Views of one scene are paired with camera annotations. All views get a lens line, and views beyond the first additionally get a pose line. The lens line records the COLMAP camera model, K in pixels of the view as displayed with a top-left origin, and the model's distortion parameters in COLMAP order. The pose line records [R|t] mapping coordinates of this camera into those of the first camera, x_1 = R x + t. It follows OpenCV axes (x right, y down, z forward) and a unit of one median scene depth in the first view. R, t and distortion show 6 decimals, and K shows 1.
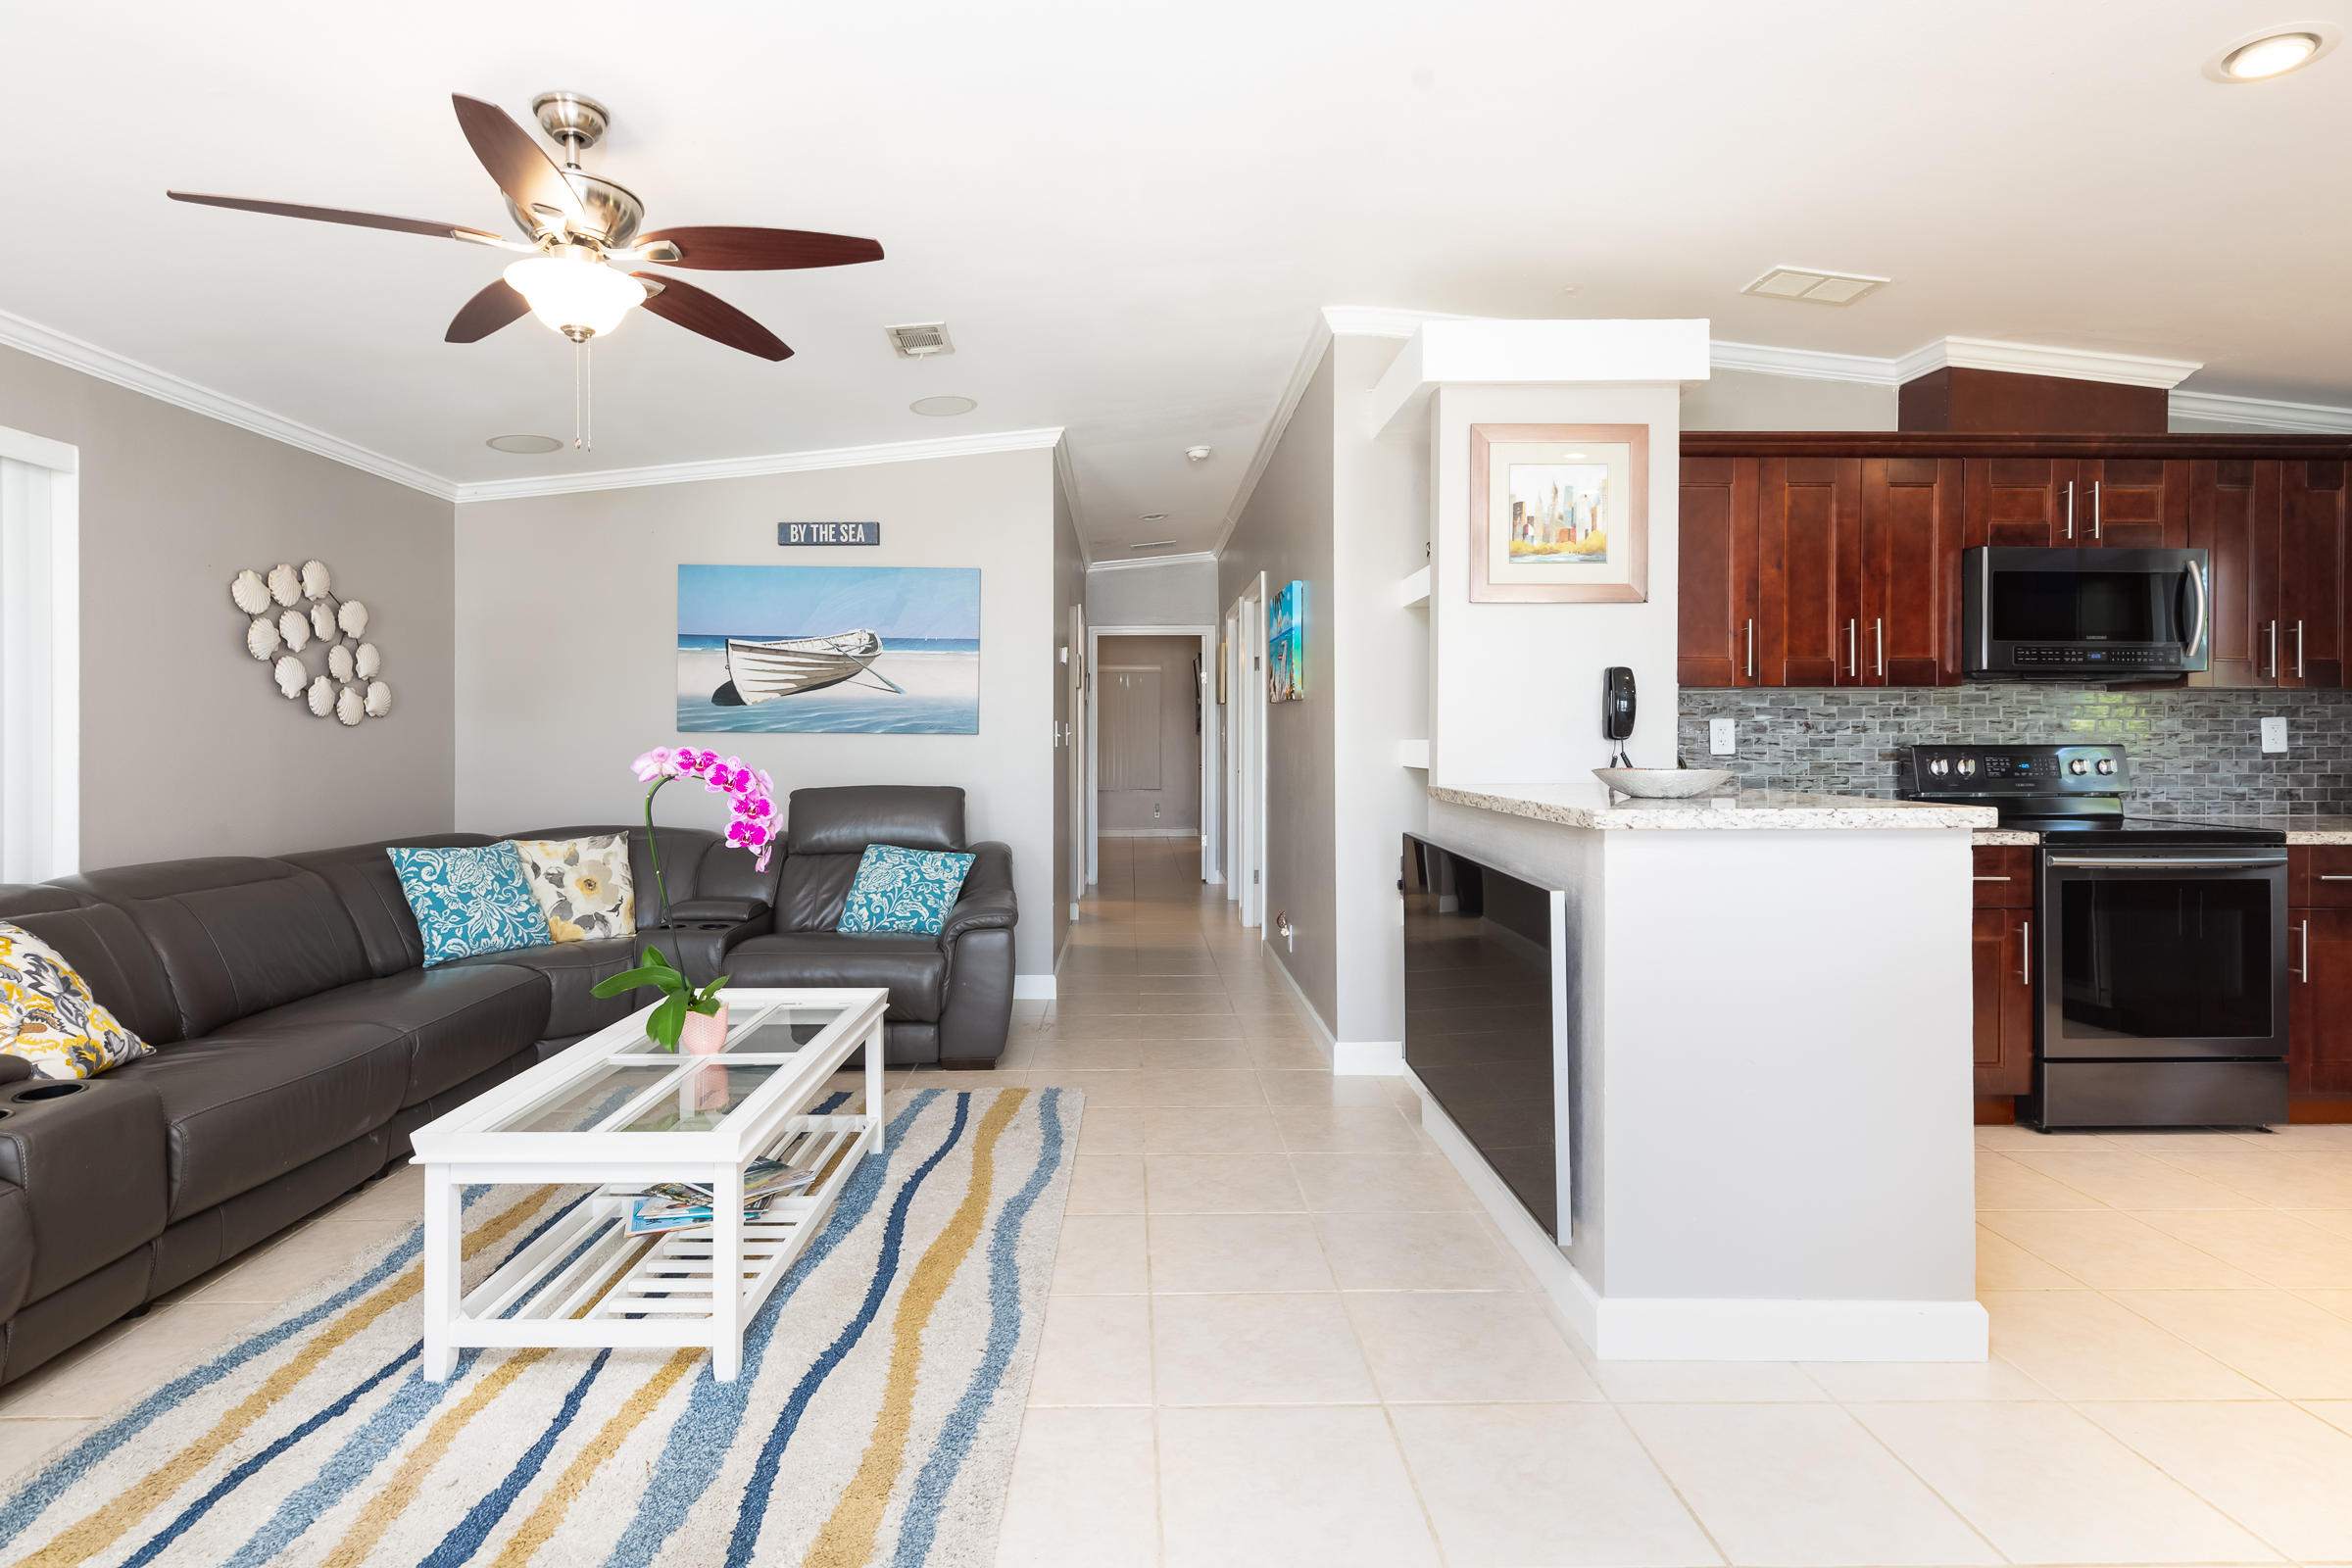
lens RADIAL K [[1143.1, 0, 1147.2], [0, 1143.1, 738.5], [0, 0, 1]] dist [0.006989, -0.002456]
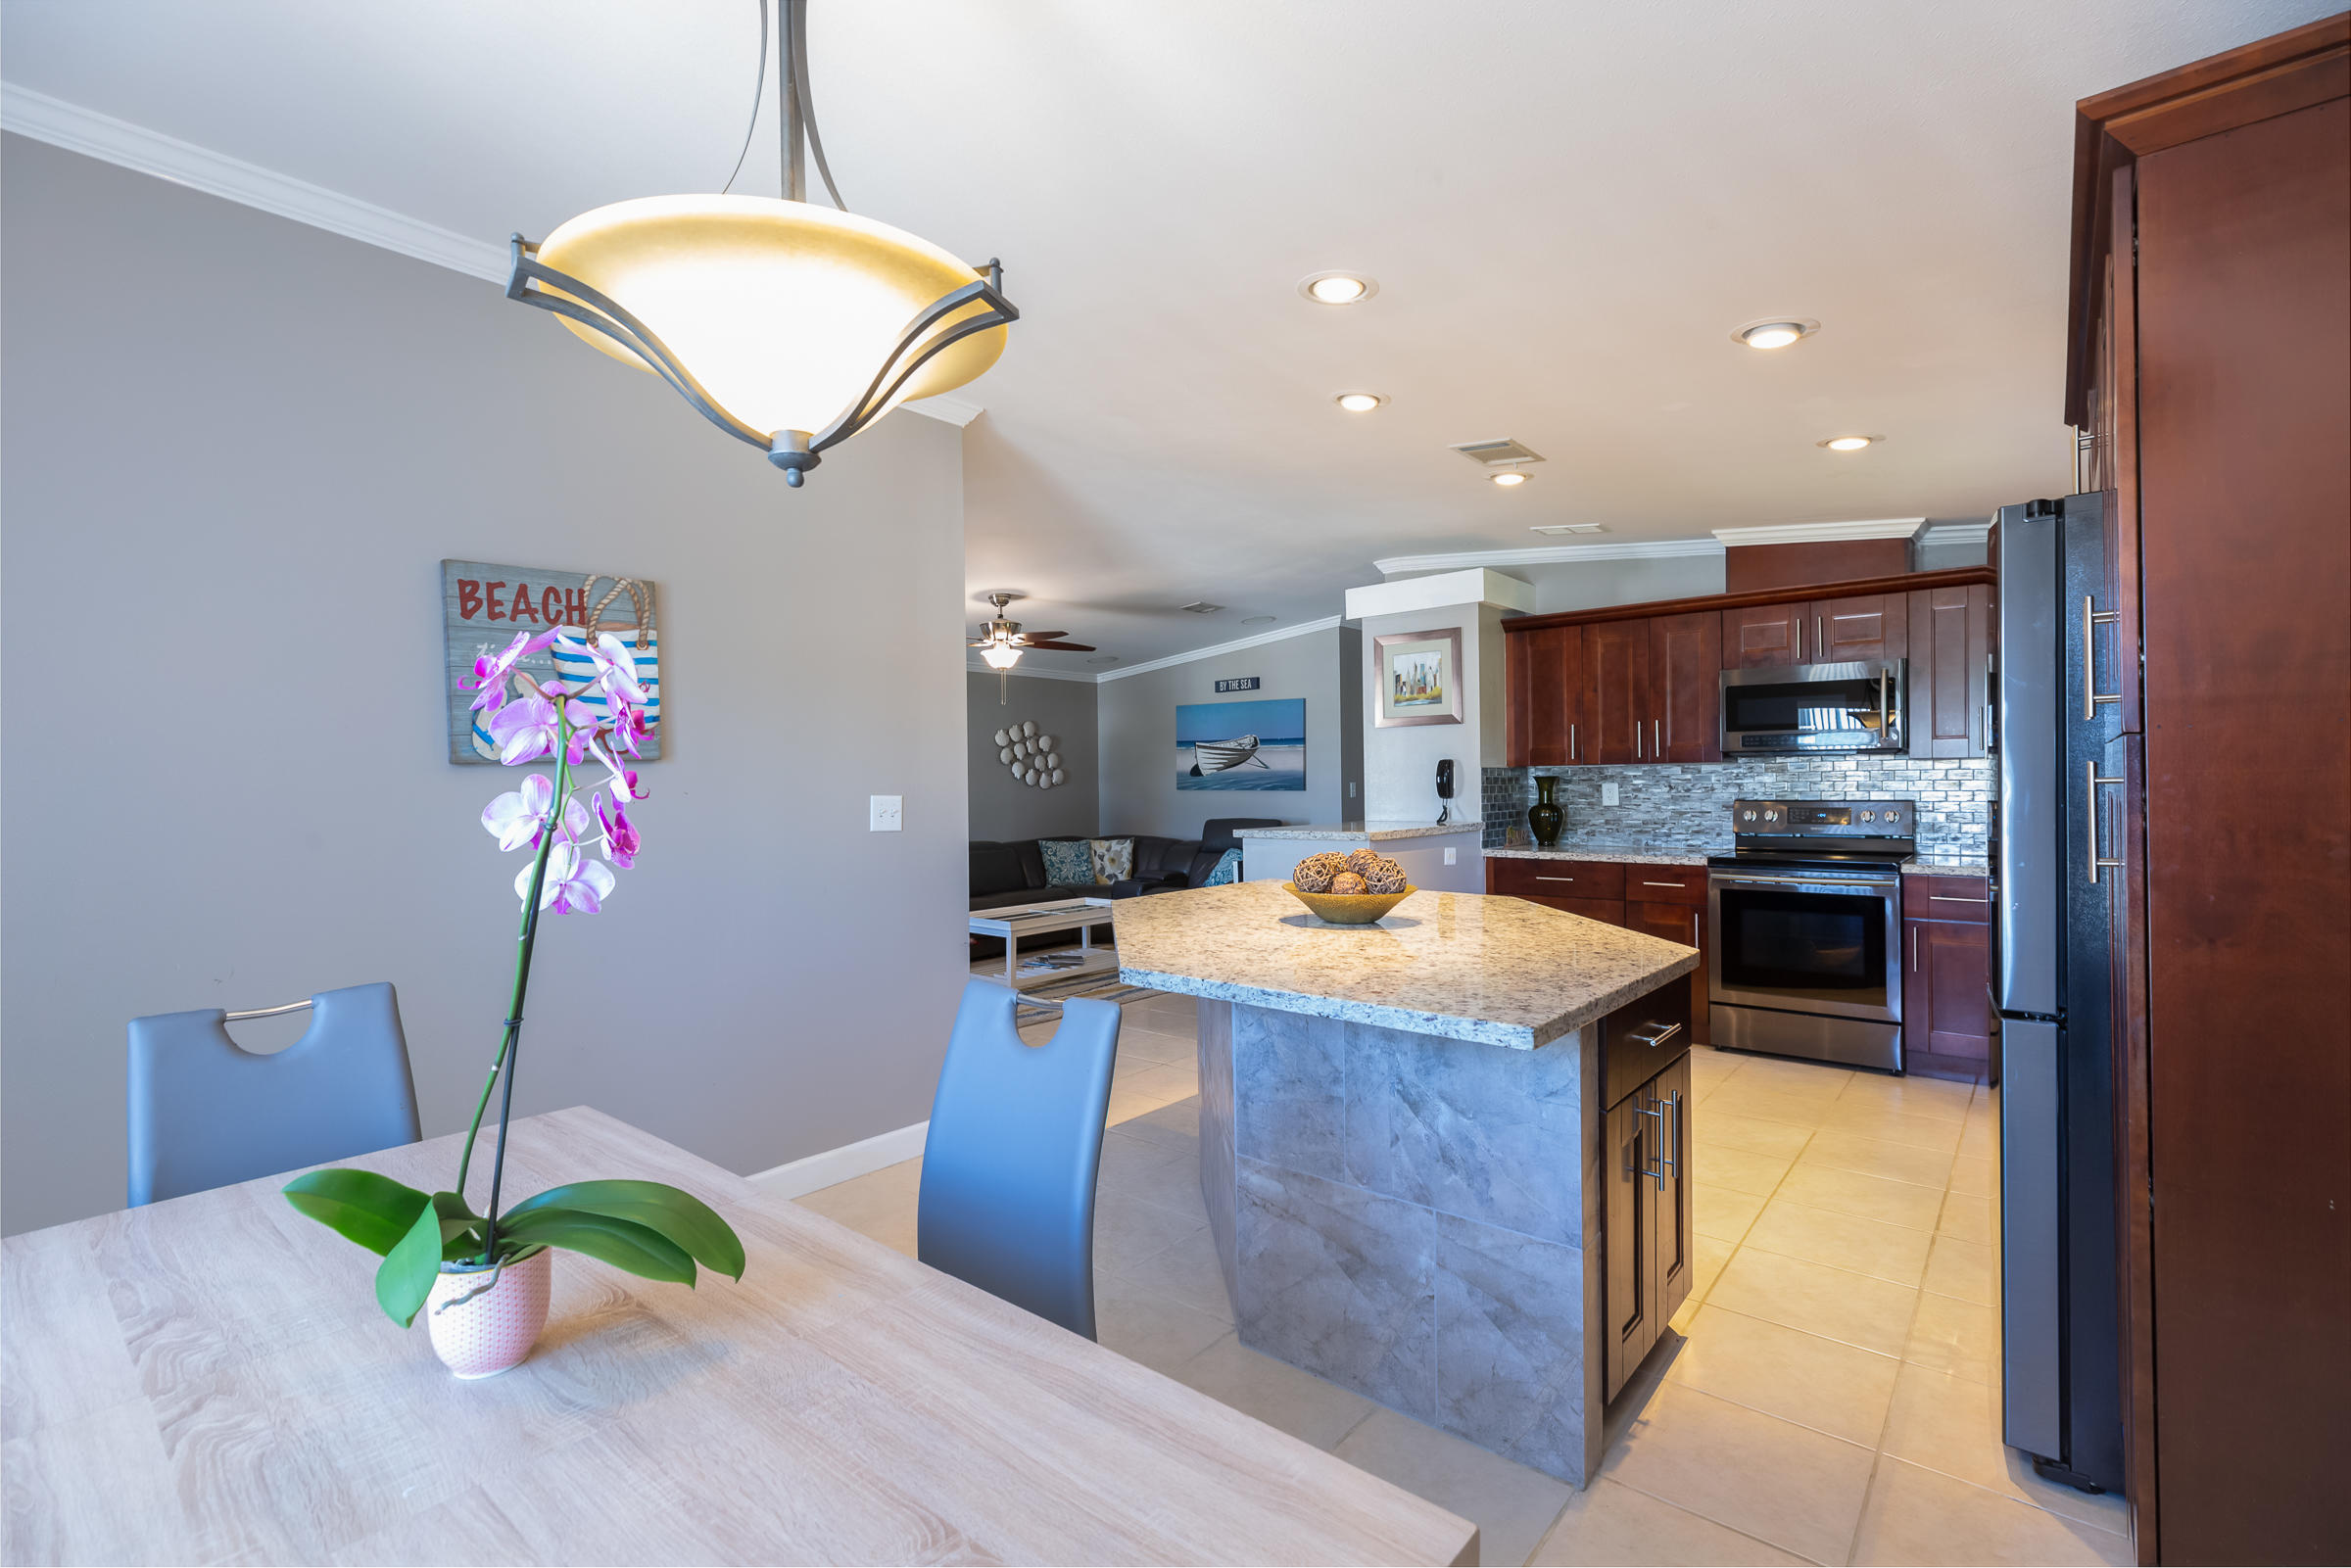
lens RADIAL K [[1048.1, 0, 1135.4], [0, 1048.1, 783.3], [0, 0, 1]] dist [-0.005957, -0.000562]
pose [[0.731876, -0.007450, -0.681397, 1.017818], [0.010731, 0.999942, 0.000592, -0.025051], [0.681353, -0.007745, 0.731914, -0.500797]]
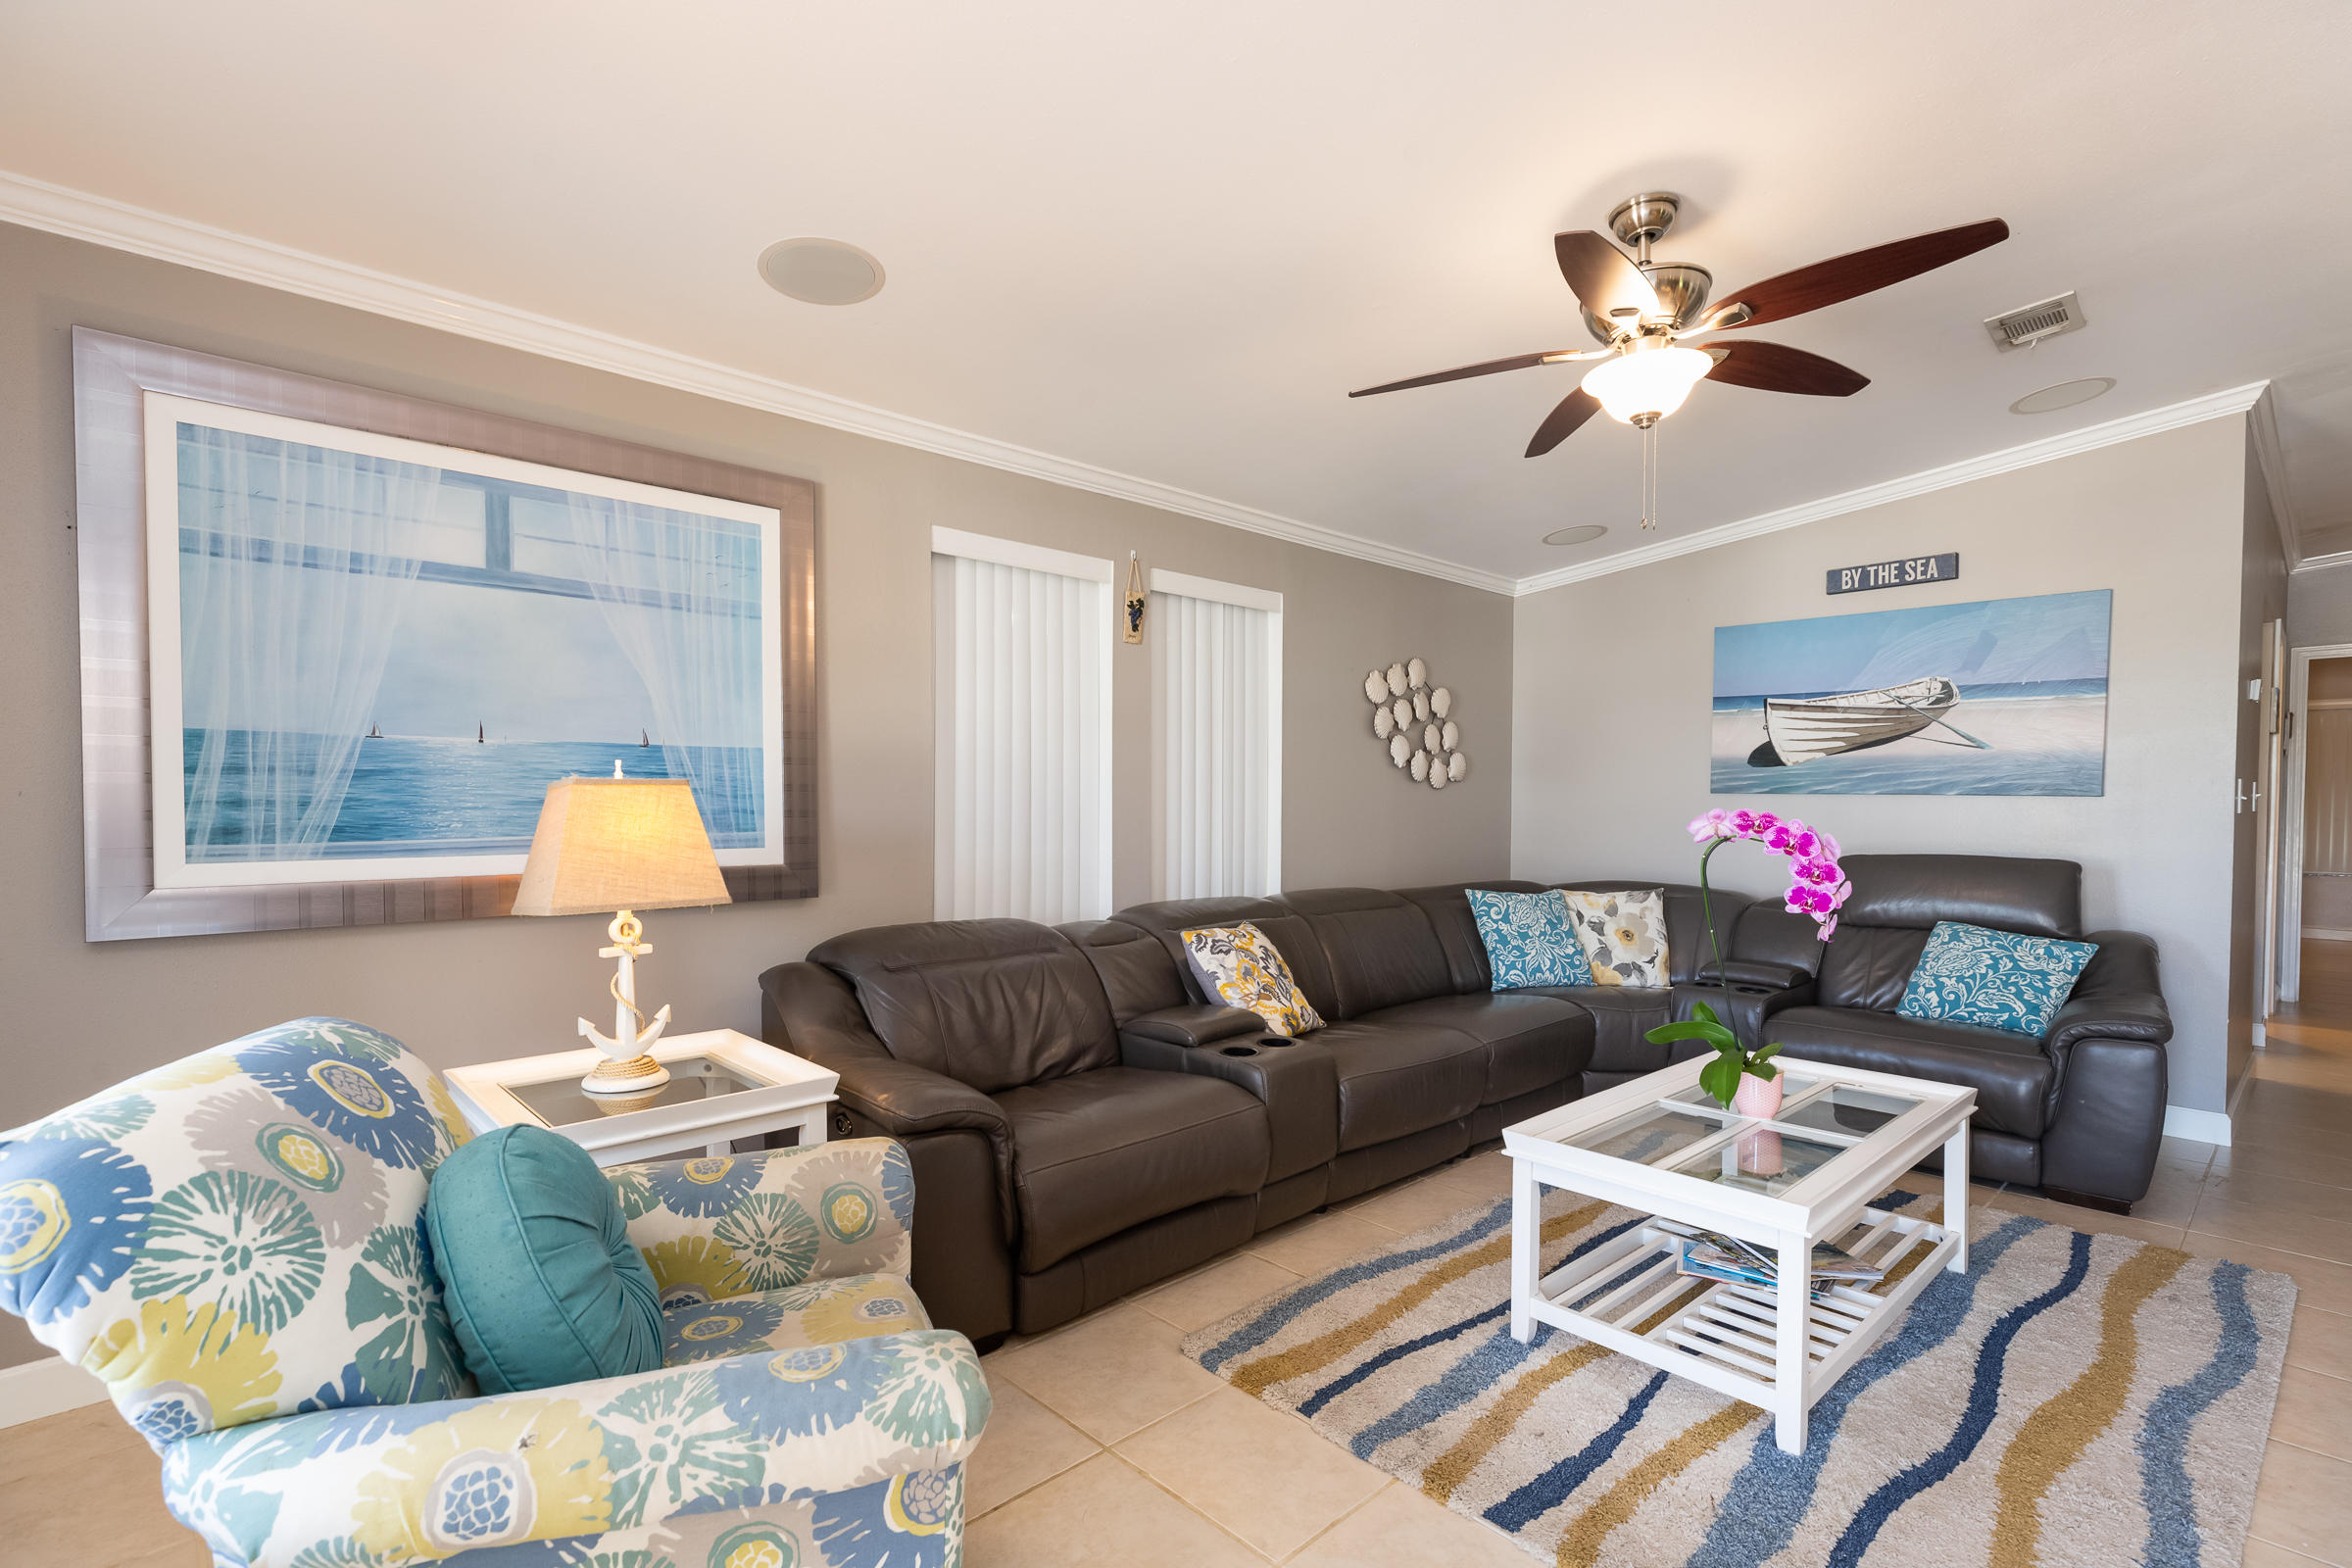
lens RADIAL K [[1082.9, 0, 1146.5], [0, 1082.9, 823.7], [0, 0, 1]] dist [0.001592, -0.000552]
pose [[0.658200, 0.019964, -0.752579, -0.021864], [-0.003439, 0.999718, 0.023512, 0.000017], [0.752836, -0.012888, 0.658082, -0.011280]]
